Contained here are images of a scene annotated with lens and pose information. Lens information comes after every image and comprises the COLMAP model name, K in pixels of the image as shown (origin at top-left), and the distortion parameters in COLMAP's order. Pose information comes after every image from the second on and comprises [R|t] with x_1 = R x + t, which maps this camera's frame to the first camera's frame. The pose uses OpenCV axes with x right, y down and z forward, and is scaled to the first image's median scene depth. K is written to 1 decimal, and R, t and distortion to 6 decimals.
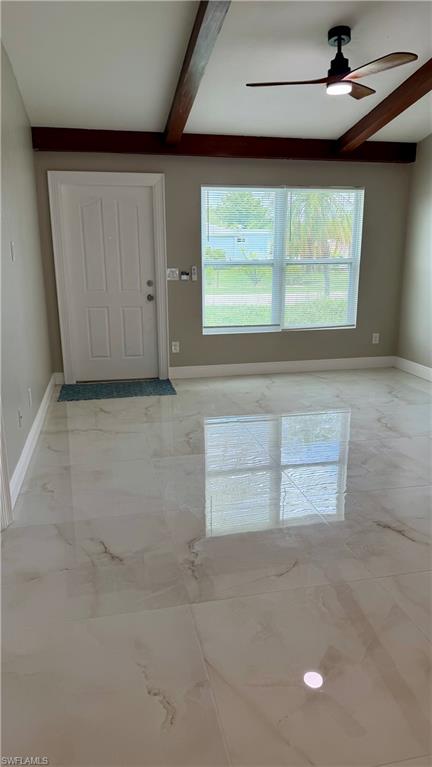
lens RADIAL K [[540.4, 0, 214.5], [0, 540.4, 387.4], [0, 0, 1]] dist [0.119233, -0.146835]
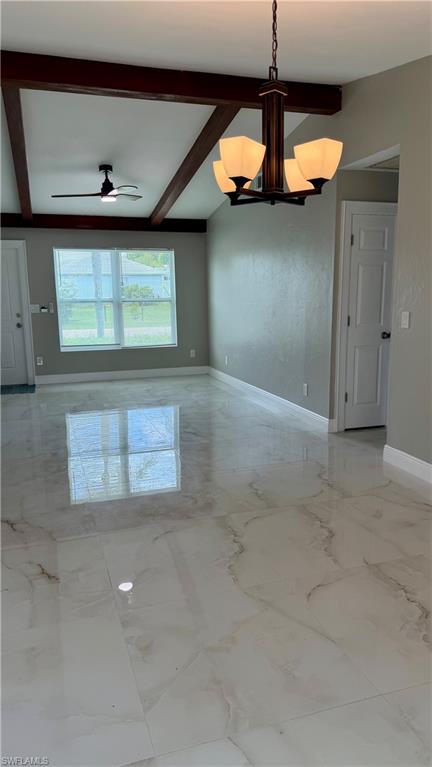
lens RADIAL K [[529.5, 0, 216.5], [0, 529.5, 396.3], [0, 0, 1]] dist [0.032456, -0.137265]
pose [[0.994386, -0.026383, 0.102474, 0.232136], [0.030777, 0.998663, -0.041536, 0.084441], [-0.101241, 0.044457, 0.993868, -0.378848]]
